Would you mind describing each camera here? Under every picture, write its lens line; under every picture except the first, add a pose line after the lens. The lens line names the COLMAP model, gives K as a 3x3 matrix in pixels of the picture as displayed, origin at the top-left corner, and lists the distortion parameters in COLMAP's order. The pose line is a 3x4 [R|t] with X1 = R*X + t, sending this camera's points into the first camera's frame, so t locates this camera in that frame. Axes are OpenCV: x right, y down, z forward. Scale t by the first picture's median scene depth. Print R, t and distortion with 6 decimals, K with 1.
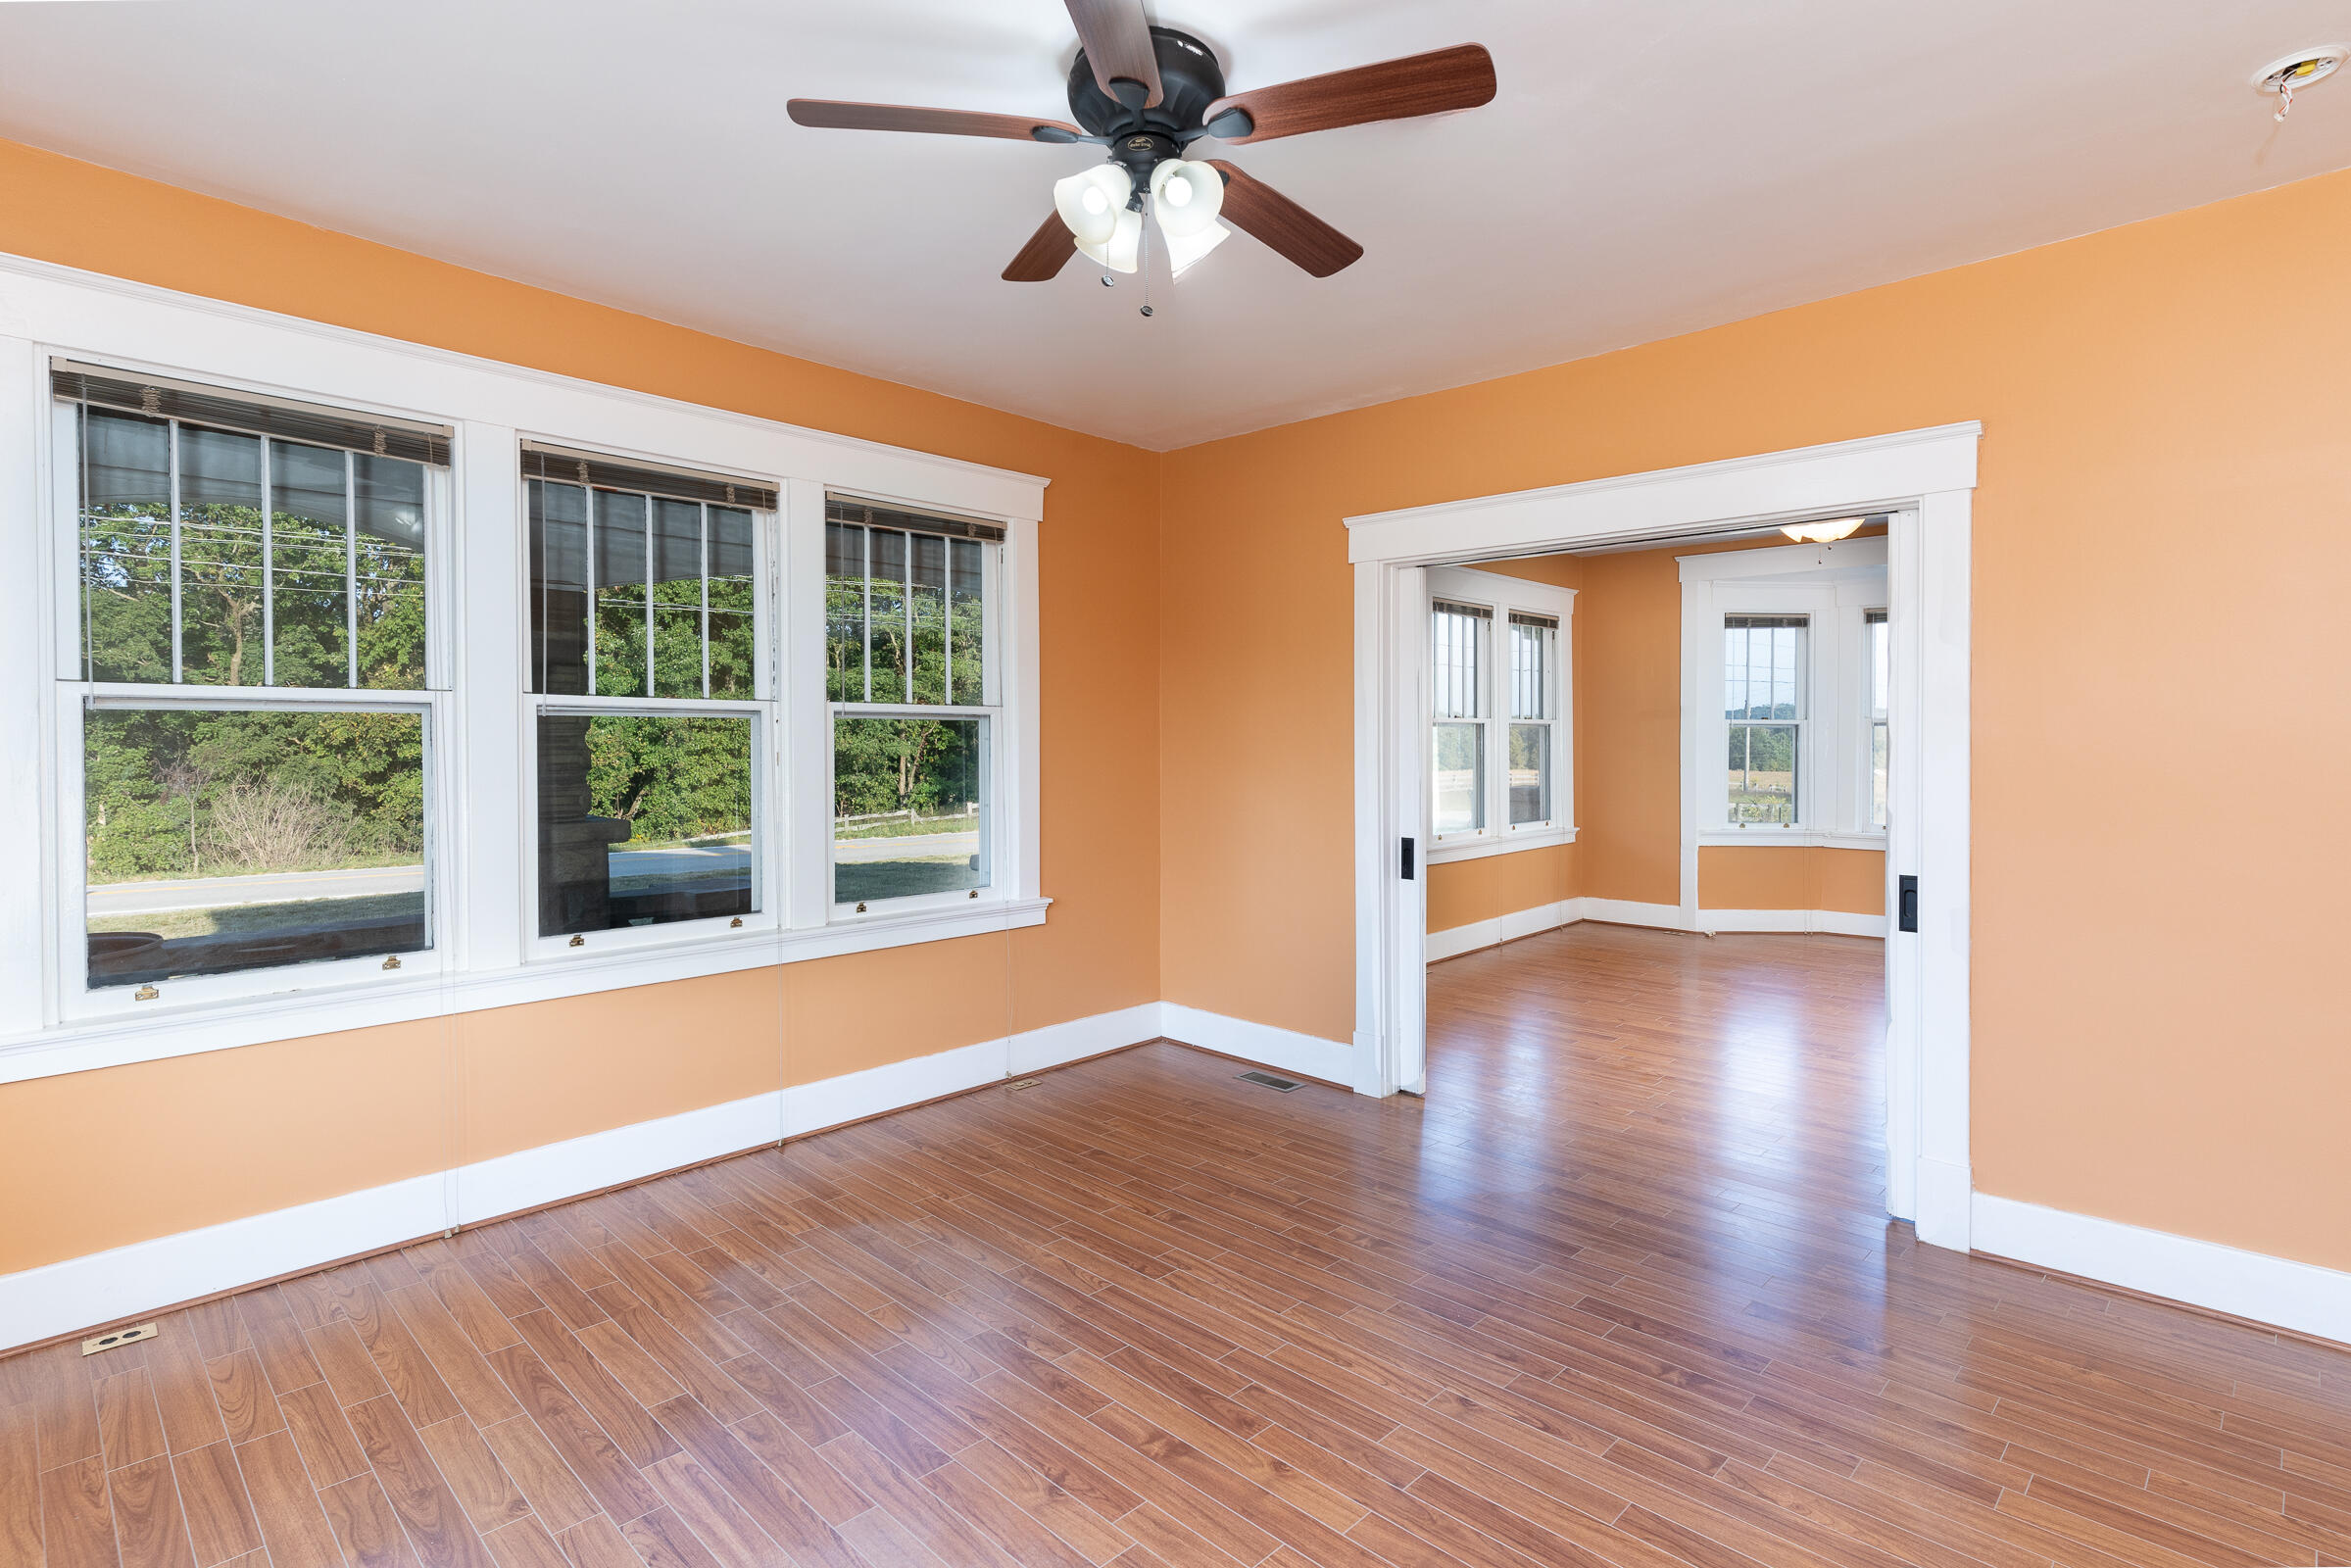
lens RADIAL K [[1125.8, 0, 1180.0], [0, 1125.8, 743.9], [0, 0, 1]] dist [-0.001628, 0.000299]
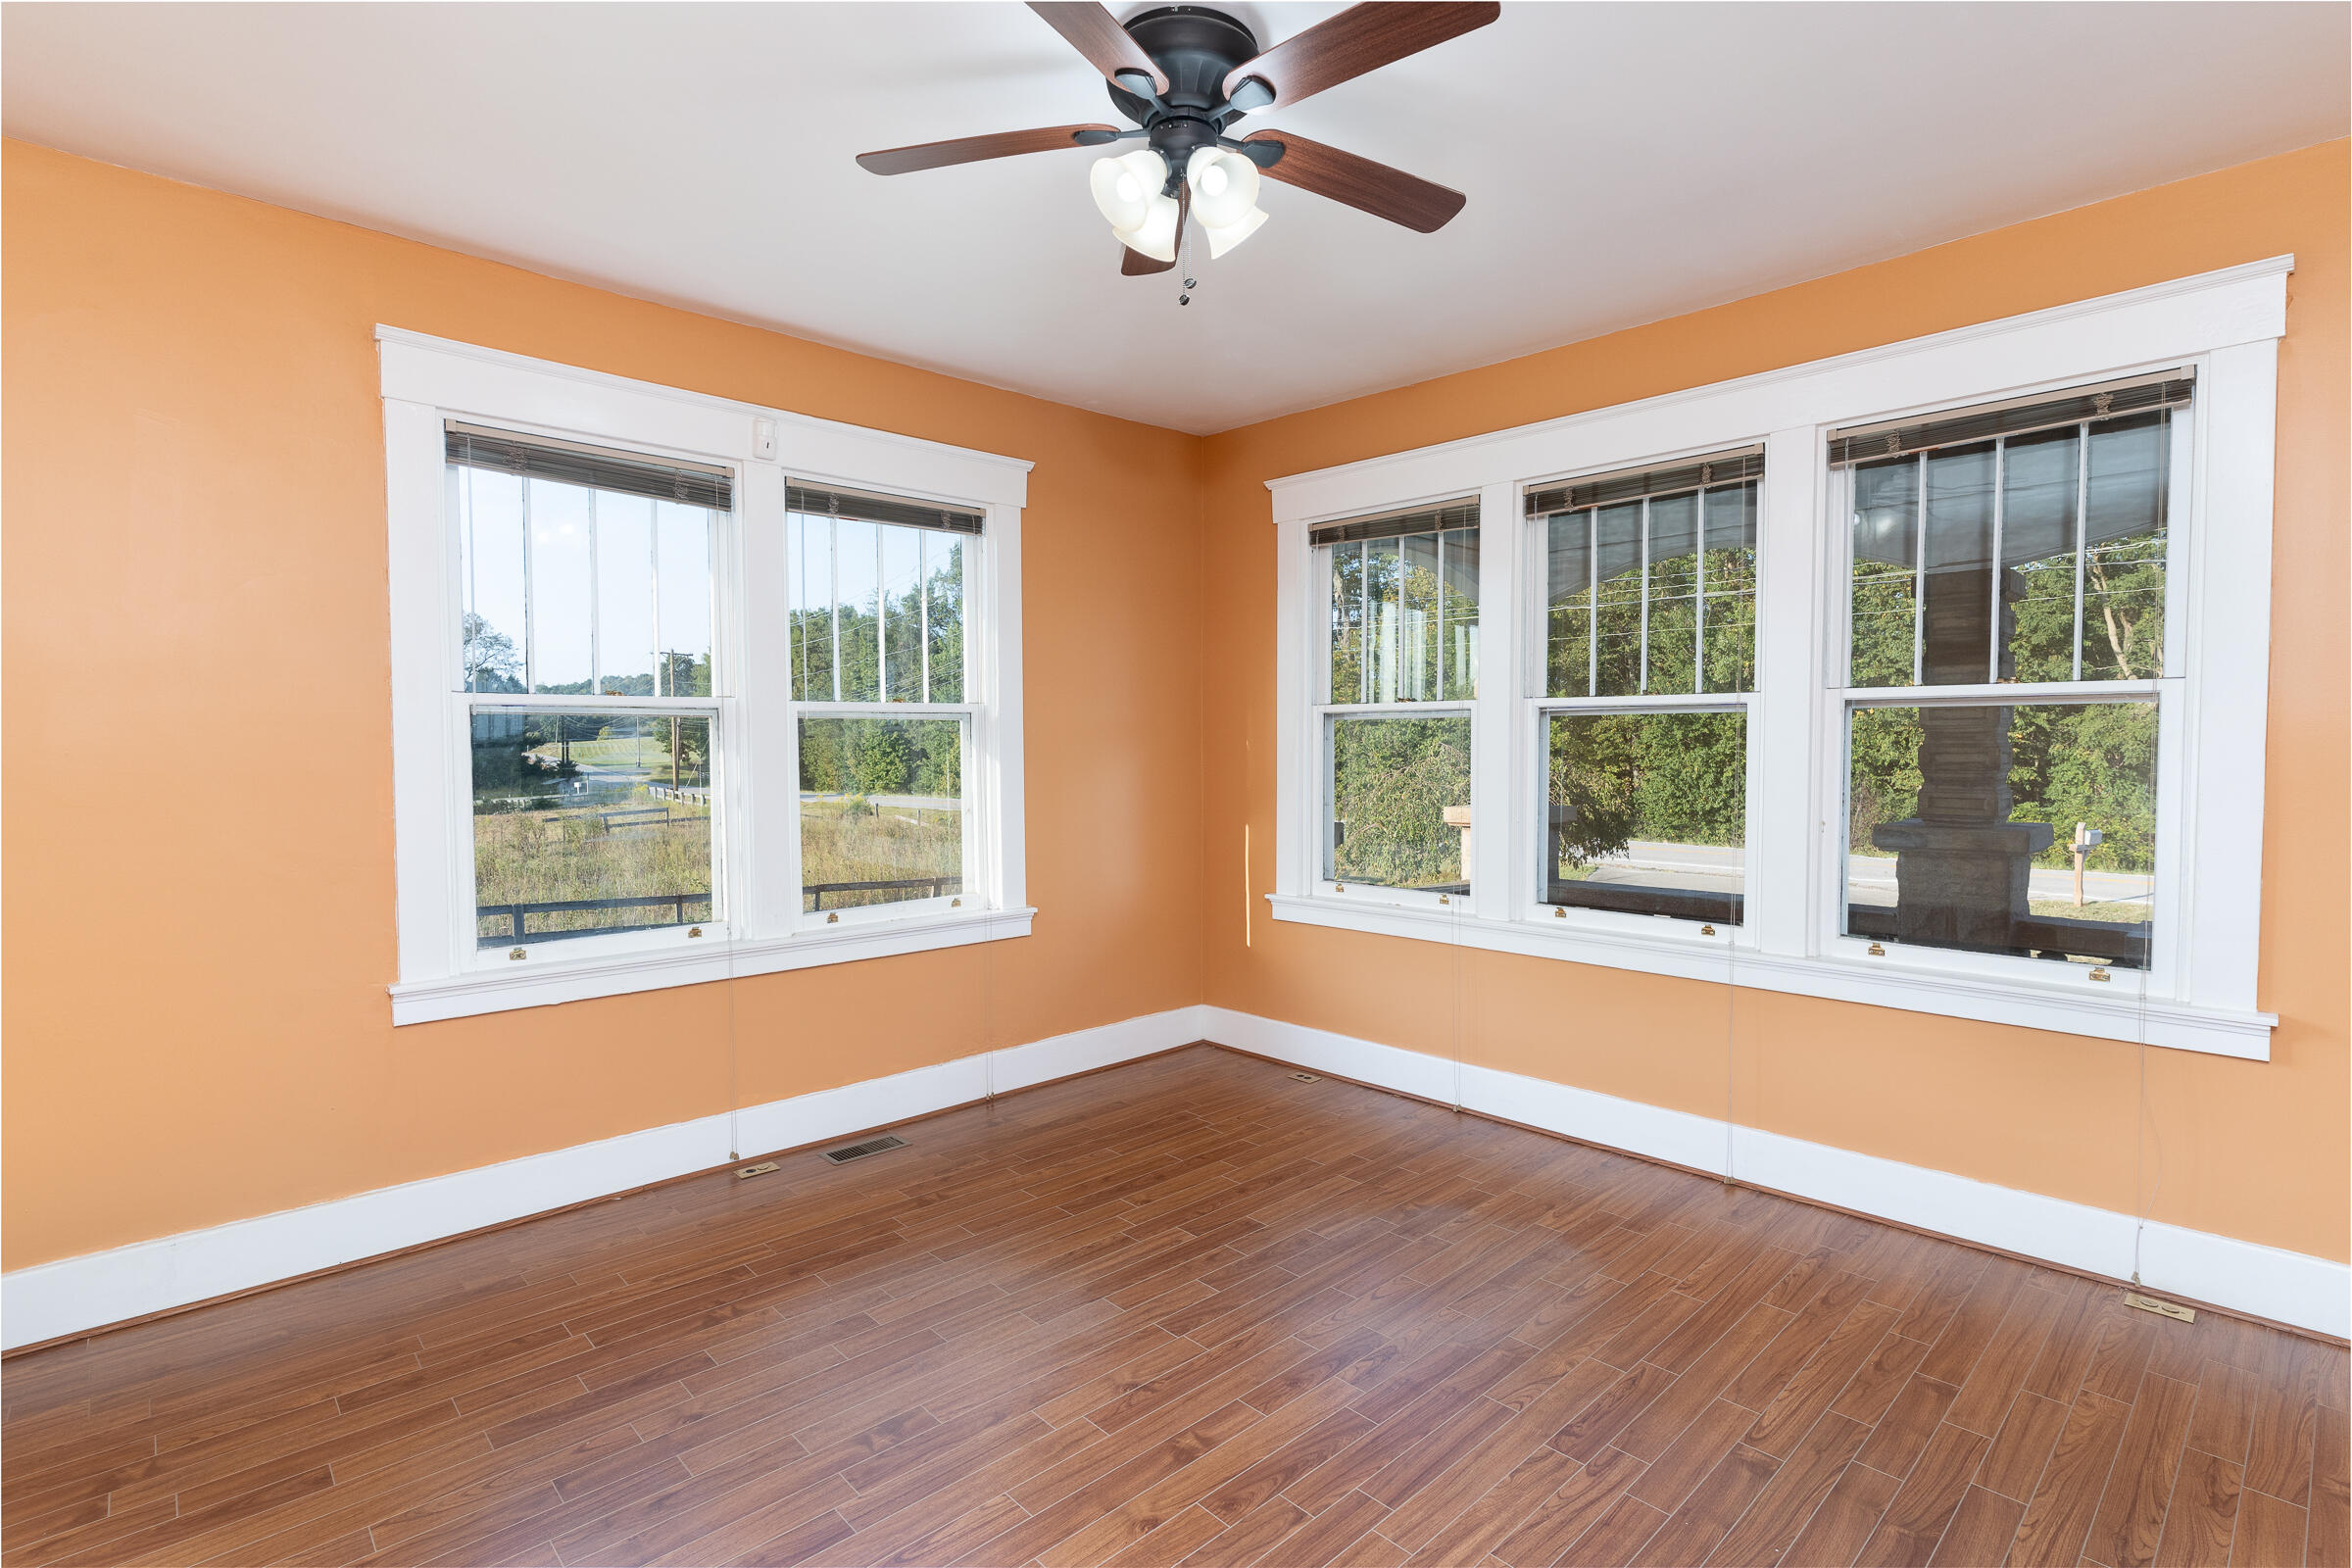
lens RADIAL K [[1141.6, 0, 1205.5], [0, 1141.6, 790.6], [0, 0, 1]] dist [-0.001494, -0.000349]
pose [[-0.028518, 0.044508, -0.998602, 0.644002], [-0.001184, 0.999006, 0.044560, -0.000114], [0.999593, 0.002453, -0.028437, 0.692871]]
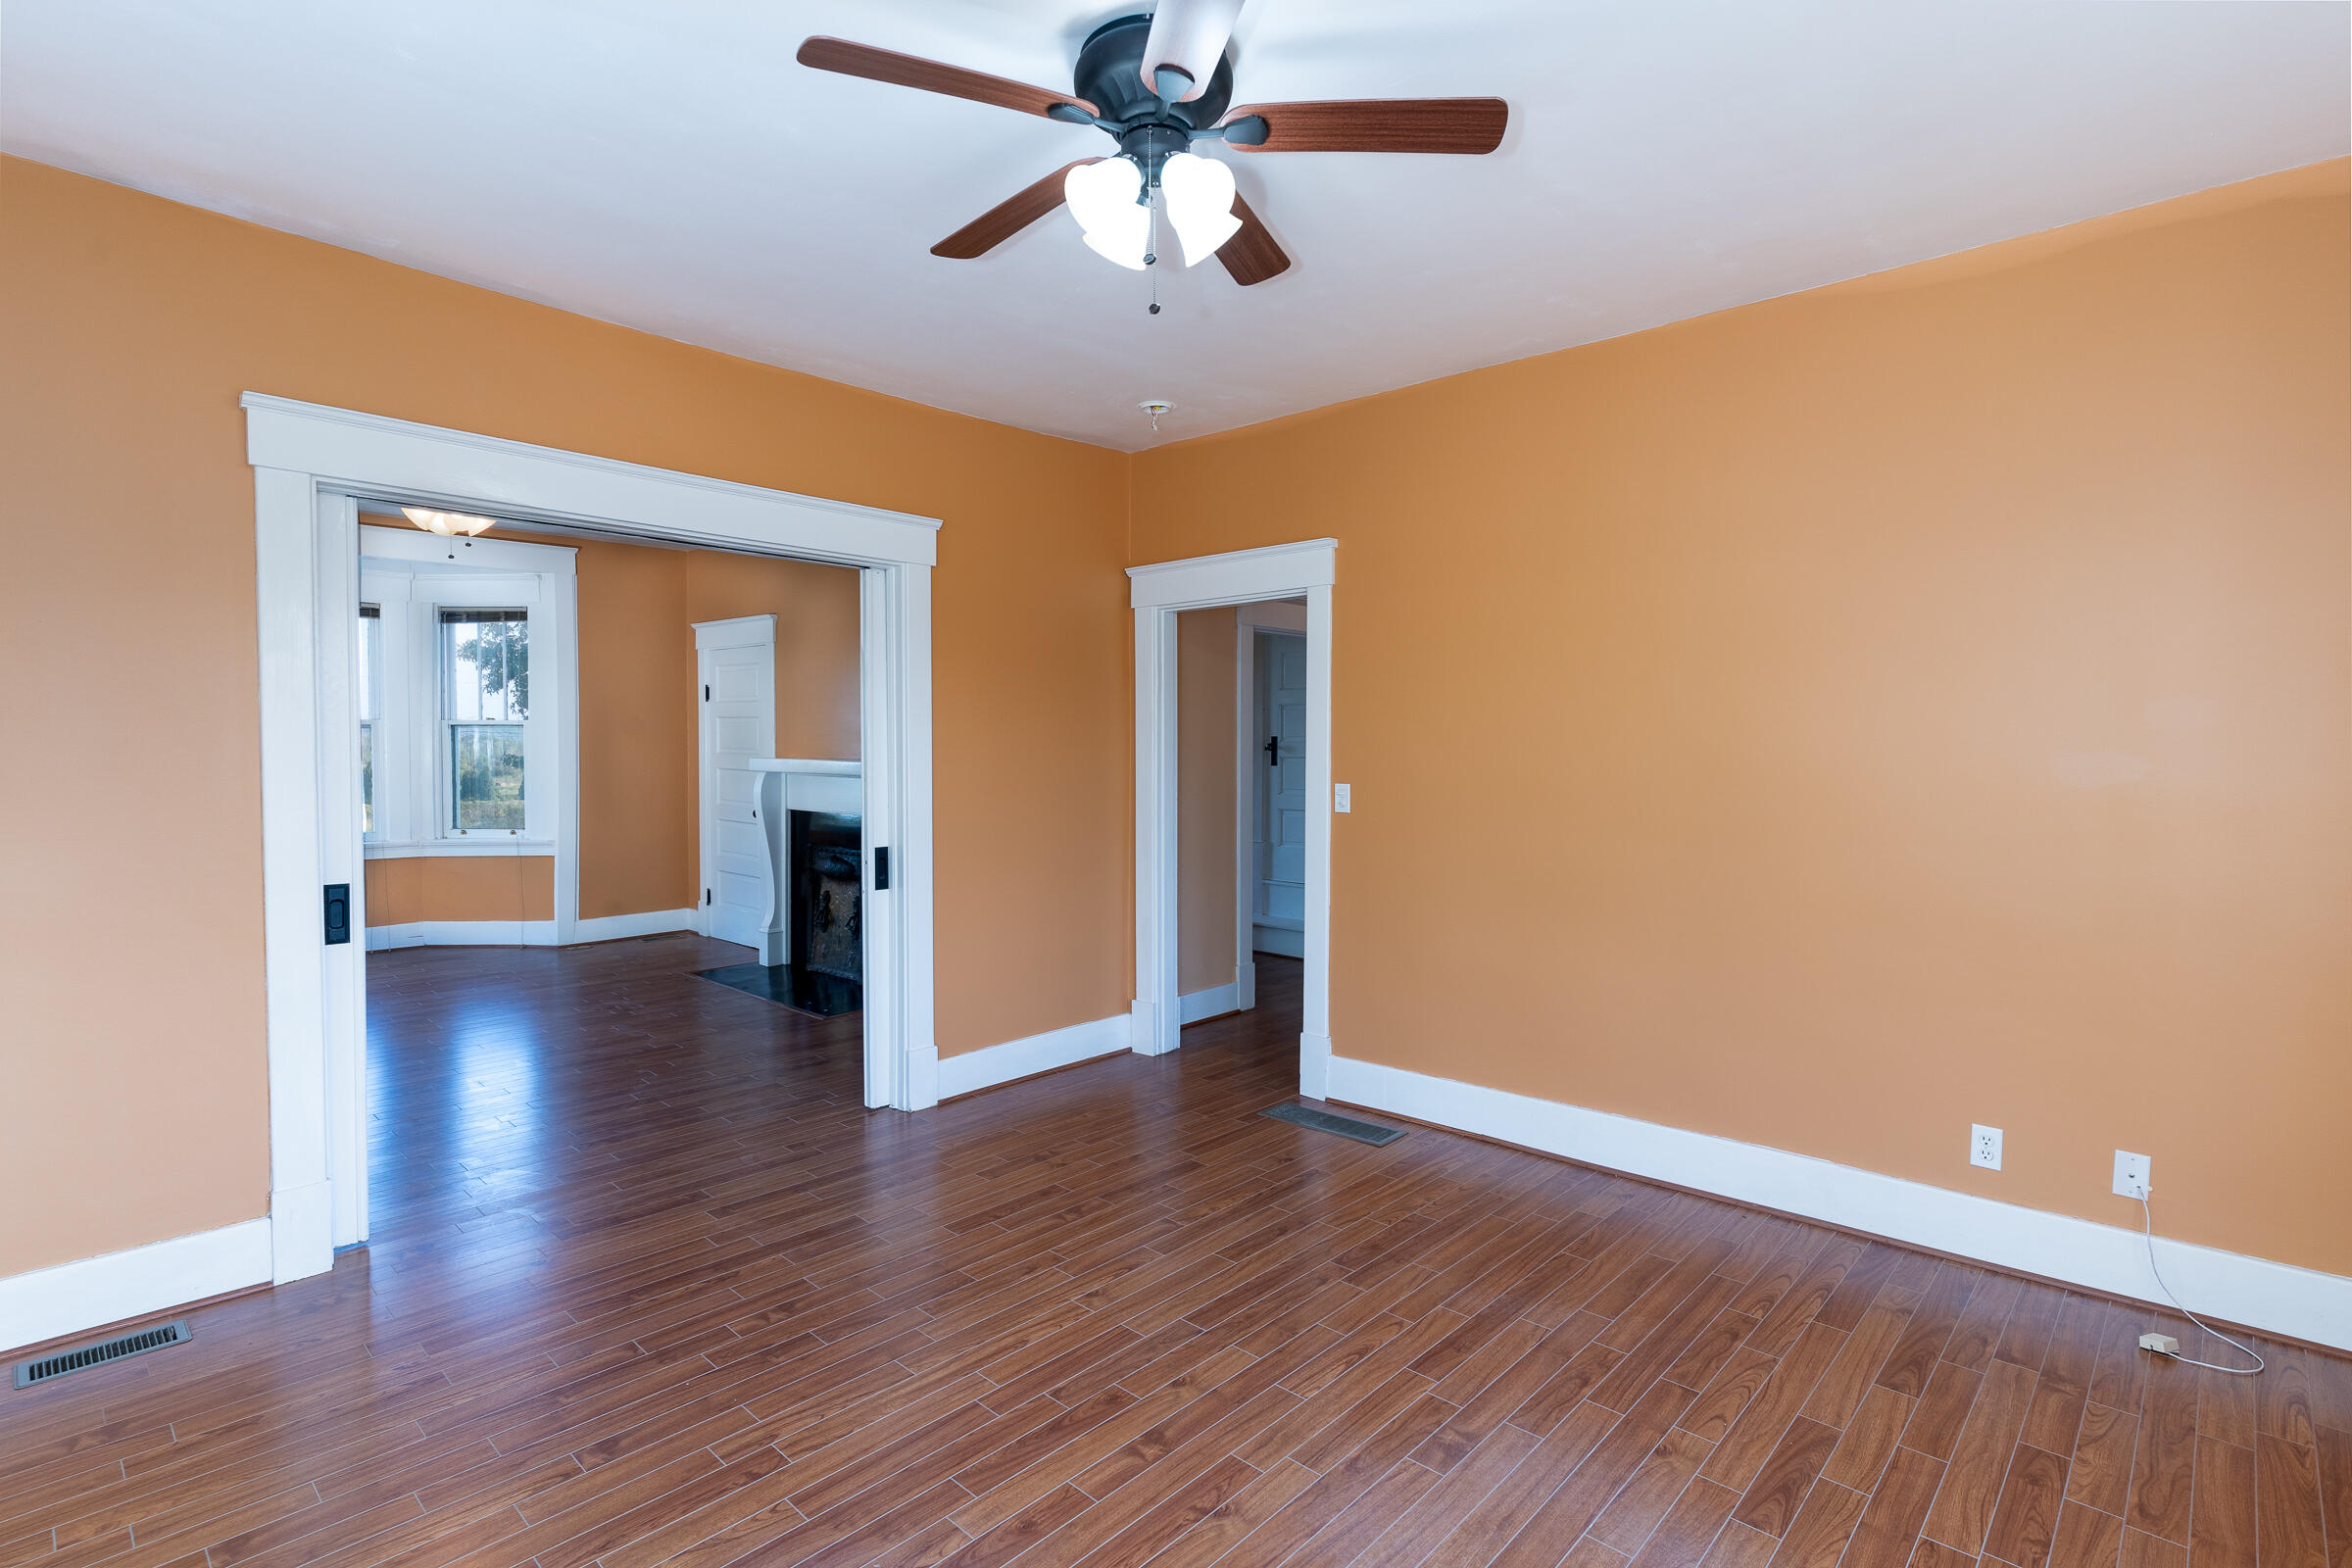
lens RADIAL K [[1143.8, 0, 1183.9], [0, 1143.8, 762.8], [0, 0, 1]] dist [0.000170, 0.000073]
pose [[-0.016436, -0.019567, 0.999673, -0.686585], [0.000853, 0.999808, 0.019584, -0.007035], [-0.999865, 0.001175, -0.016416, 0.655508]]
